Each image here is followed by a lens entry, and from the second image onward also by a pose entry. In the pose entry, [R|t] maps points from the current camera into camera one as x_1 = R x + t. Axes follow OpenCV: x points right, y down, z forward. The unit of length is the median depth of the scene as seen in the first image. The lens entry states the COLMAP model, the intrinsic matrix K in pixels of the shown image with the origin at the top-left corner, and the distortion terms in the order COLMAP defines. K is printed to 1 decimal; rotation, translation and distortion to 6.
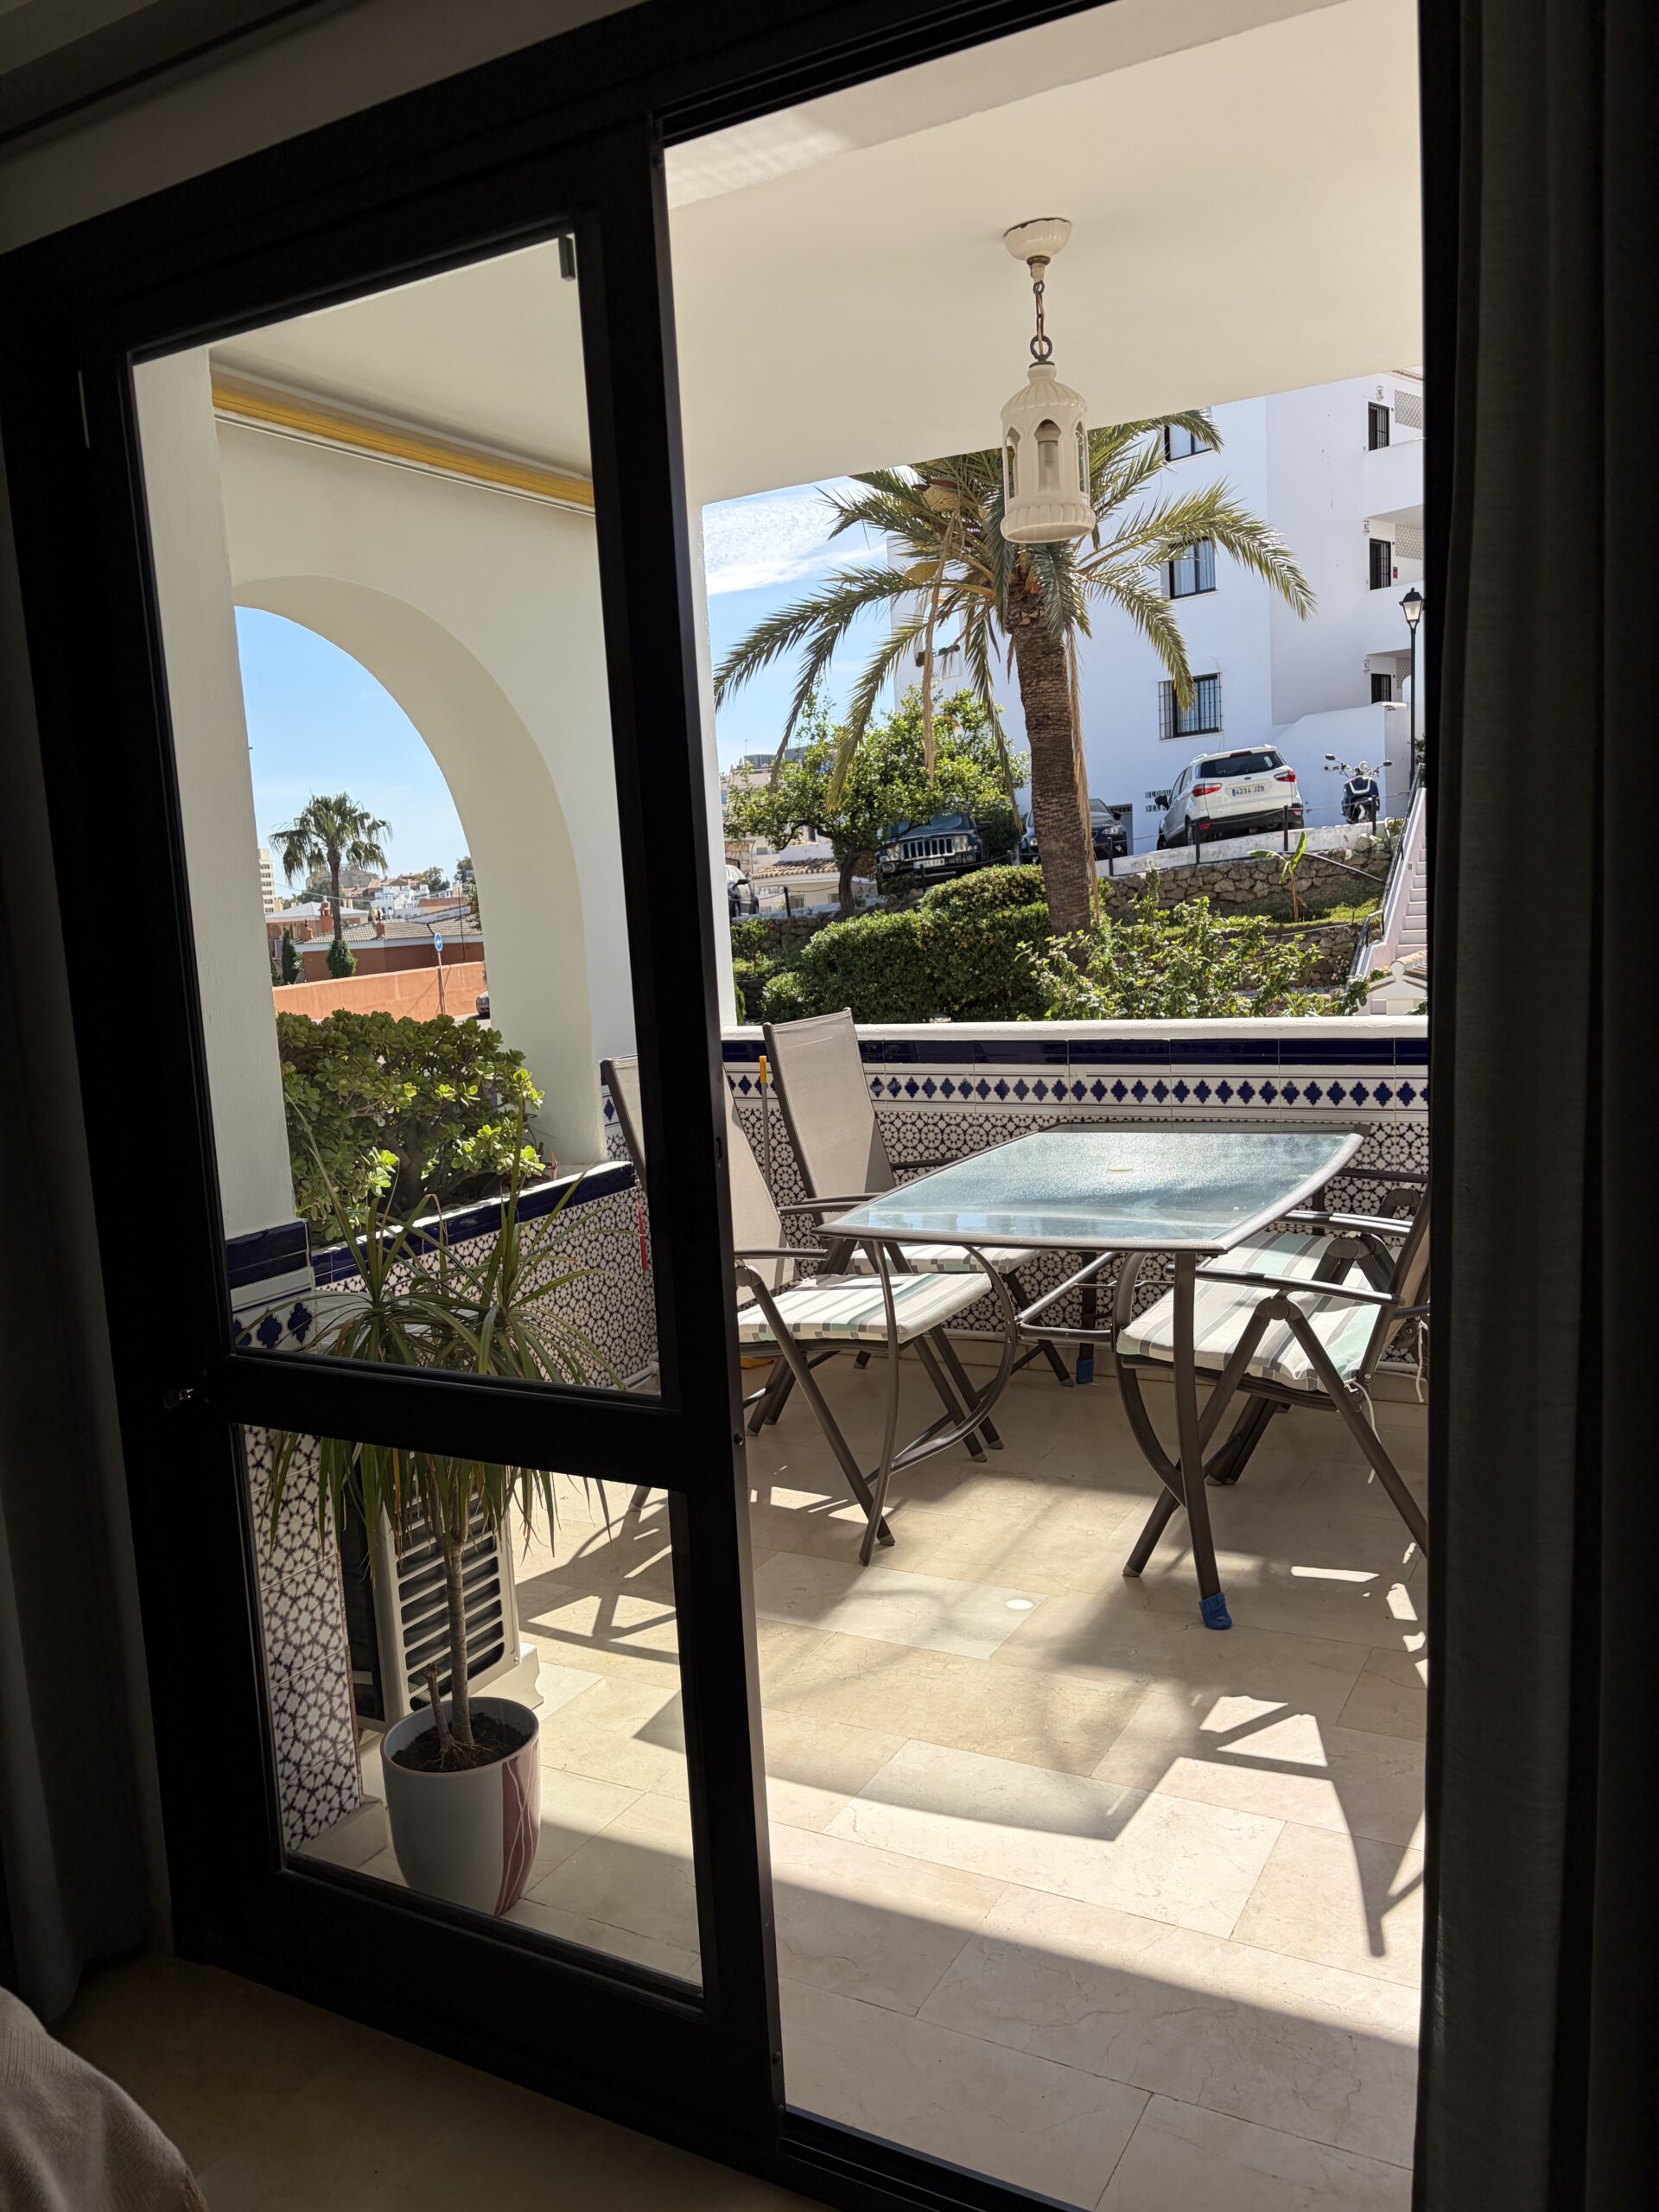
lens RADIAL K [[1665.3, 0, 818.8], [0, 1665.3, 1103.0], [0, 0, 1]] dist [0.040199, -0.043937]
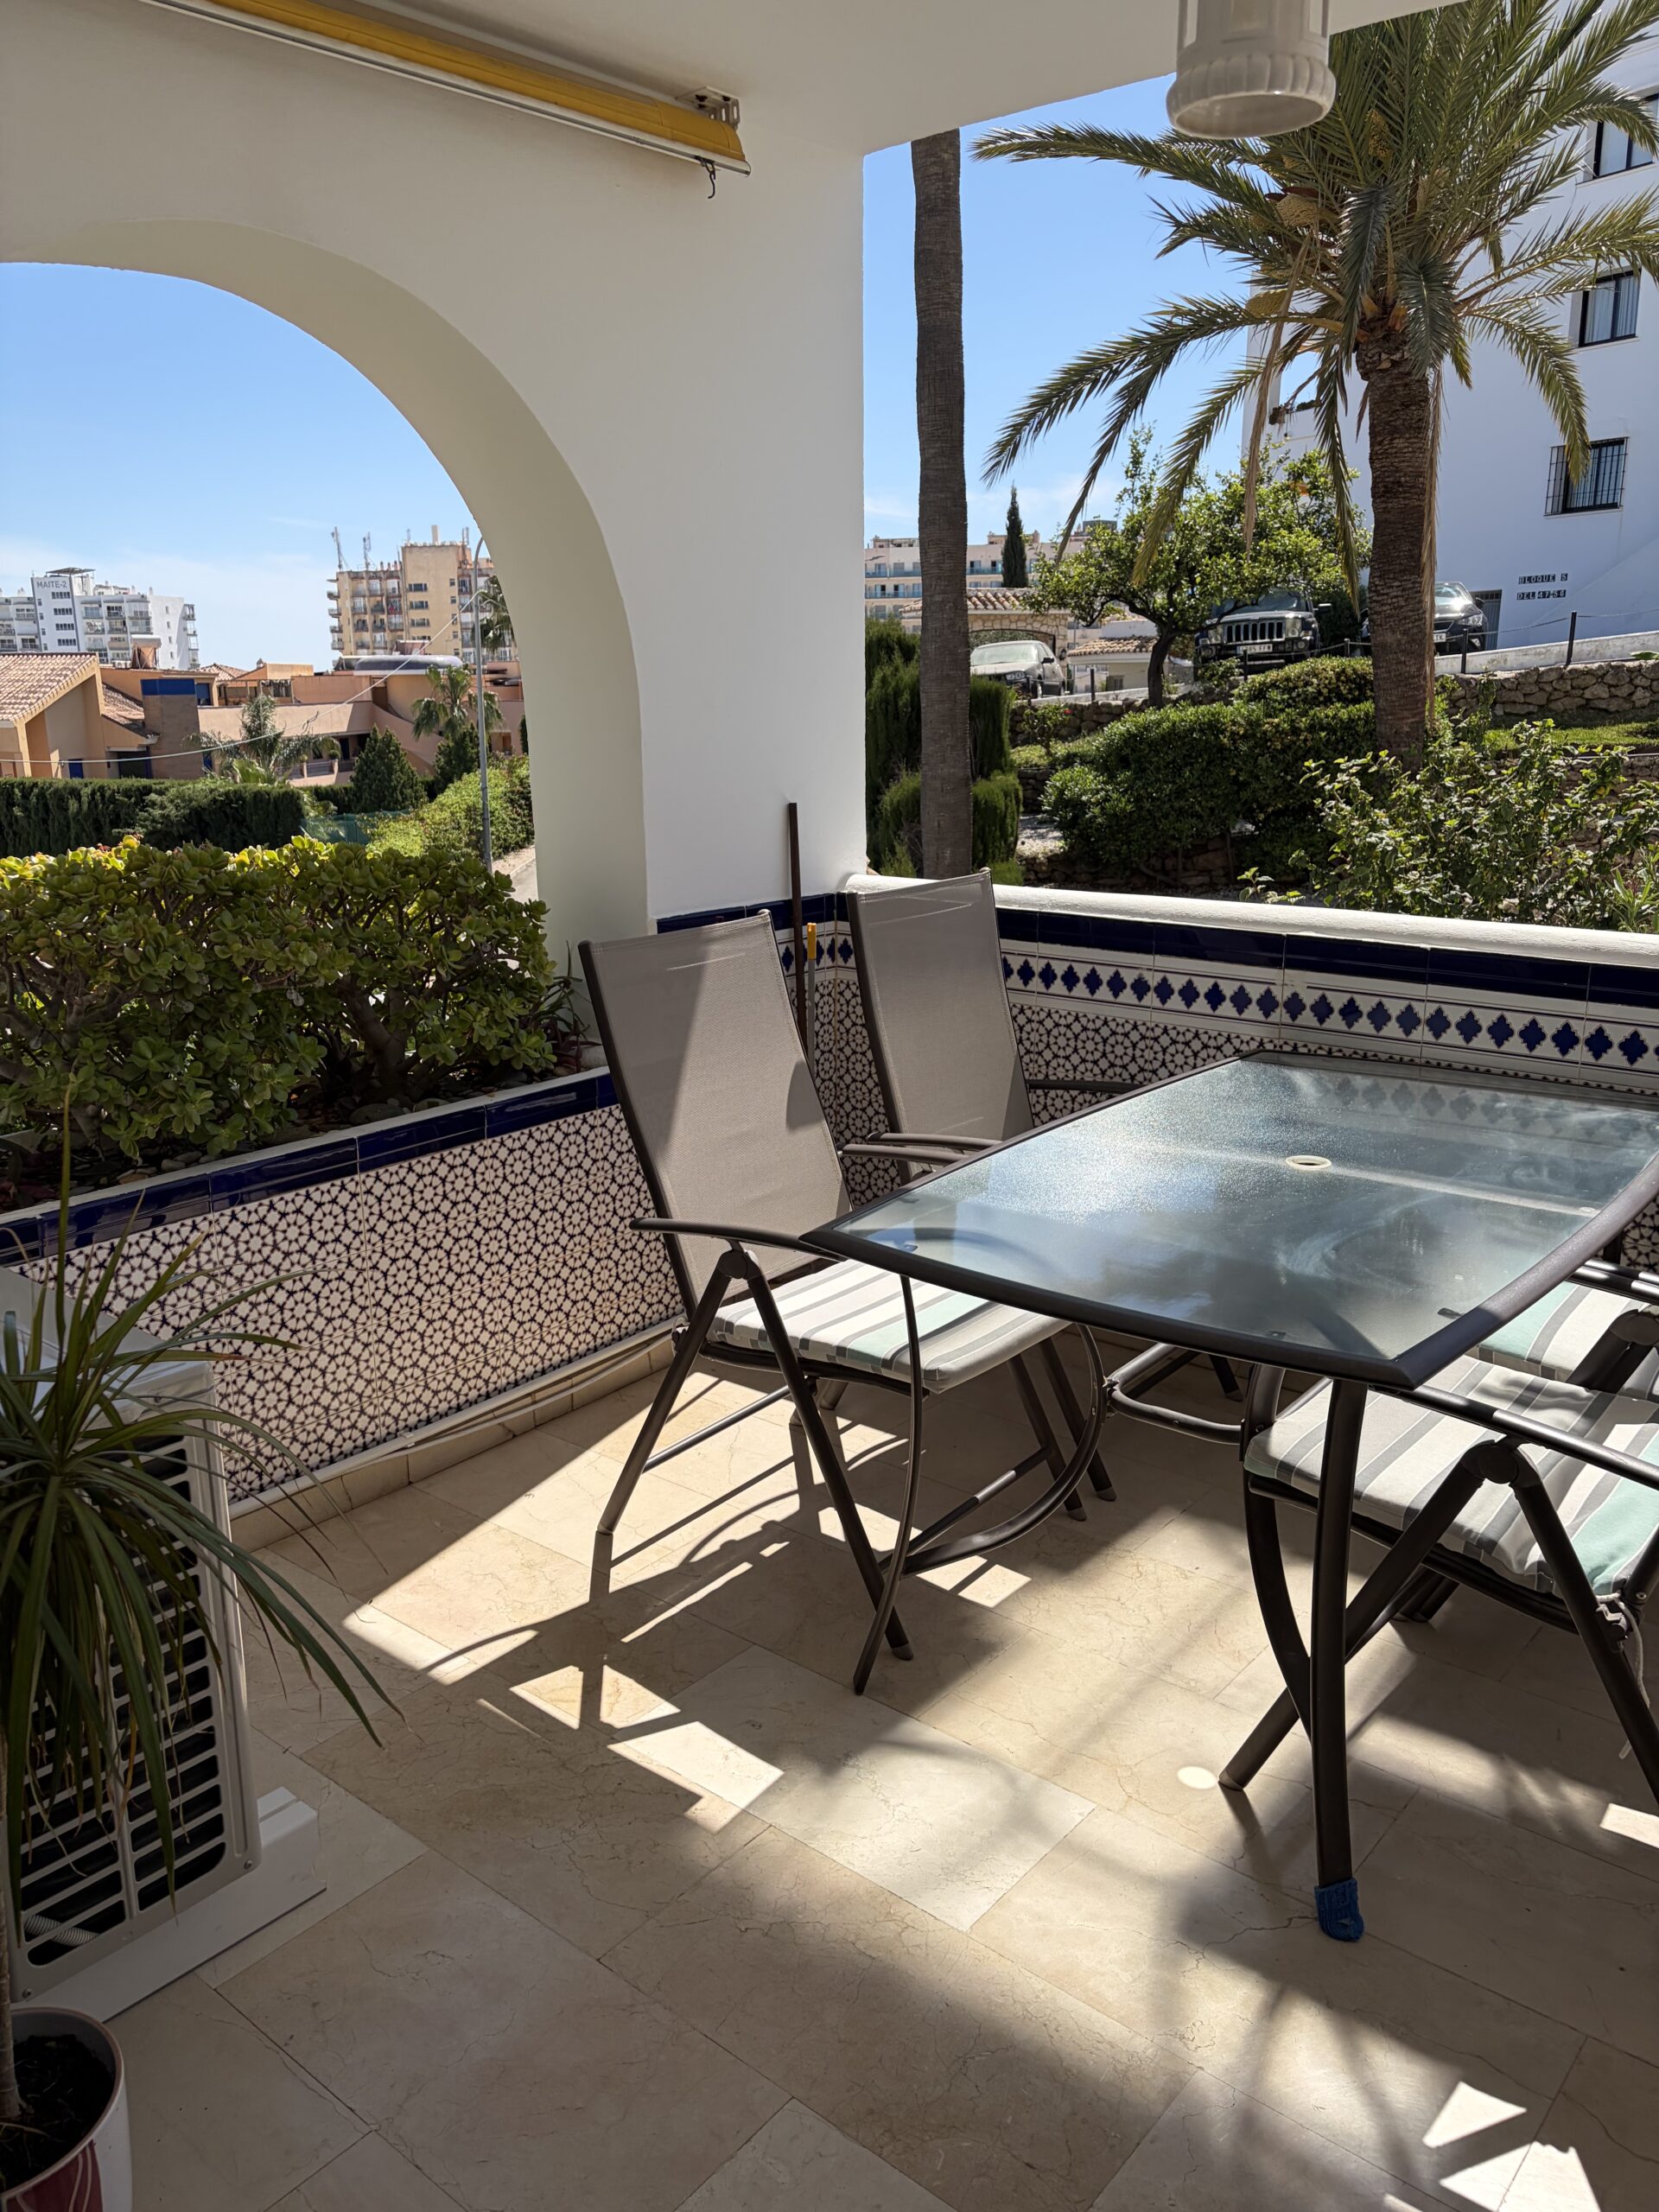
lens RADIAL K [[1665.3, 0, 812.1], [0, 1665.3, 1103.4], [0, 0, 1]] dist [0.040199, -0.043937]
pose [[0.980086, 0.092900, -0.175500, 0.080239], [-0.069124, 0.988150, 0.137049, -0.049421], [0.186152, -0.122188, 0.974893, 0.241221]]
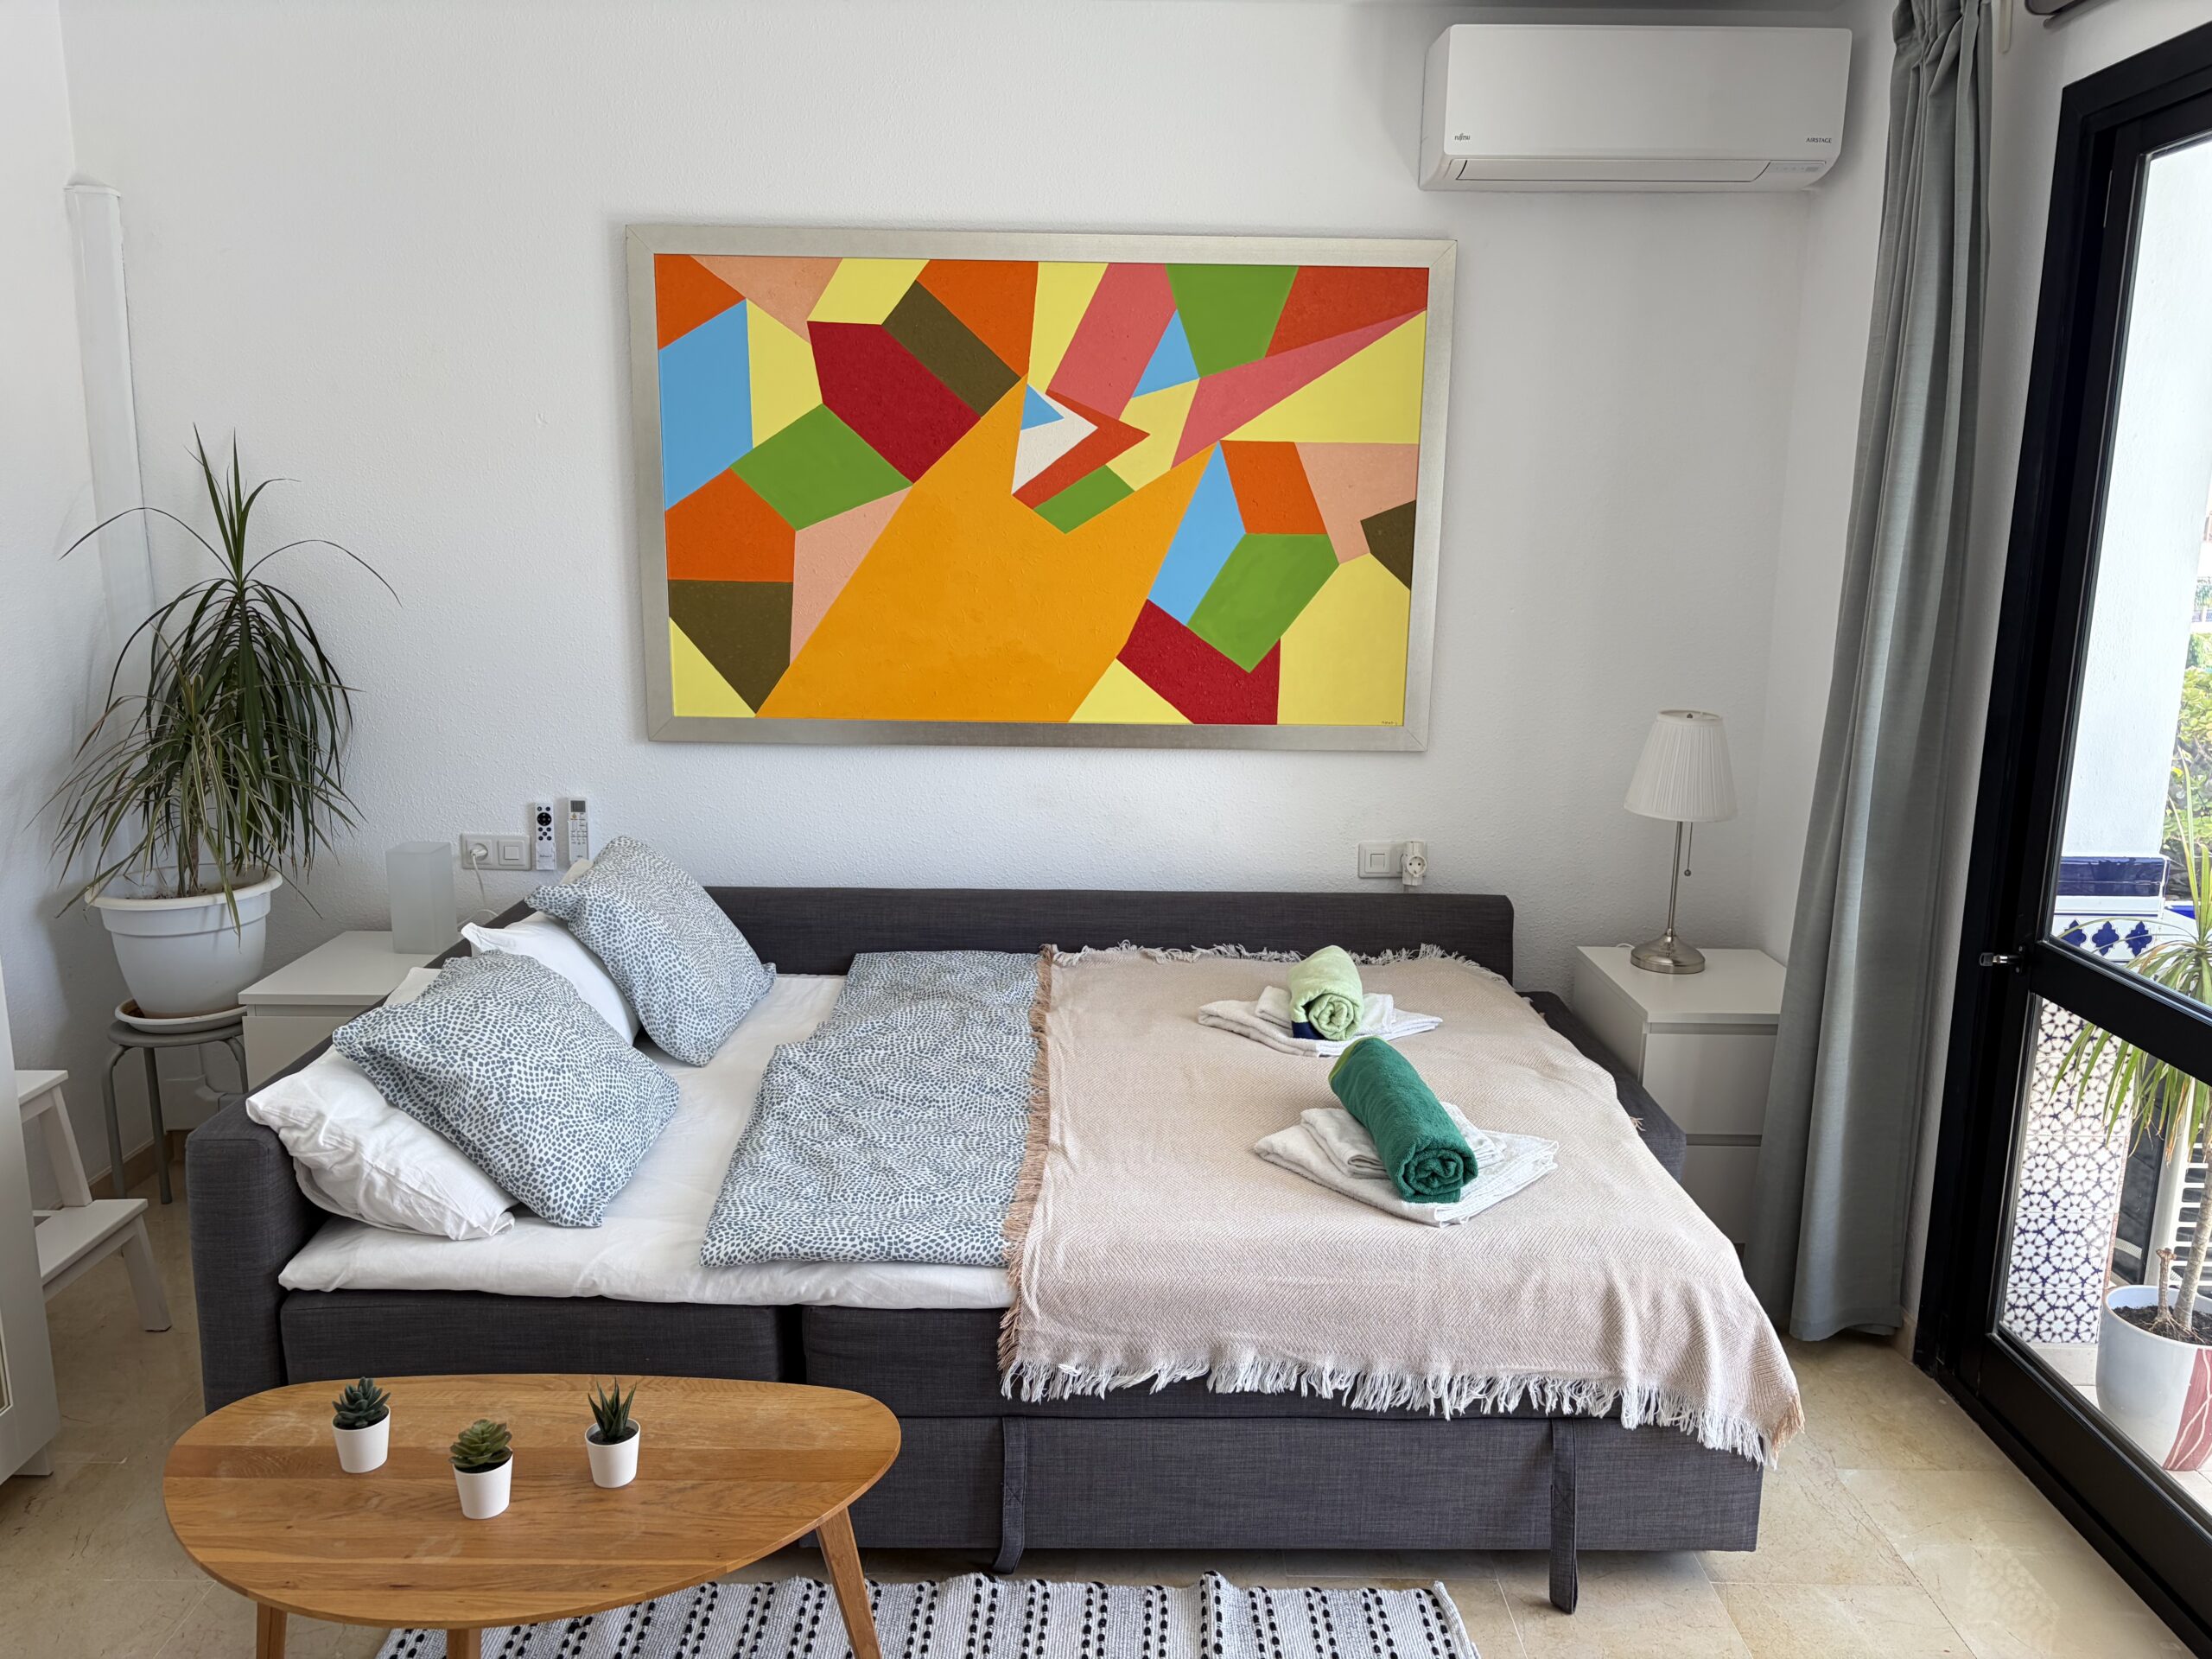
lens RADIAL K [[1665.3, 0, 1103.5], [0, 1665.3, 856.6], [0, 0, 1]] dist [0.040199, -0.043937]
pose [[0.493515, 0.242886, -0.835134, 0.157832], [-0.149502, 0.969613, 0.193650, -0.024430], [0.856792, 0.029285, 0.514831, -0.128009]]
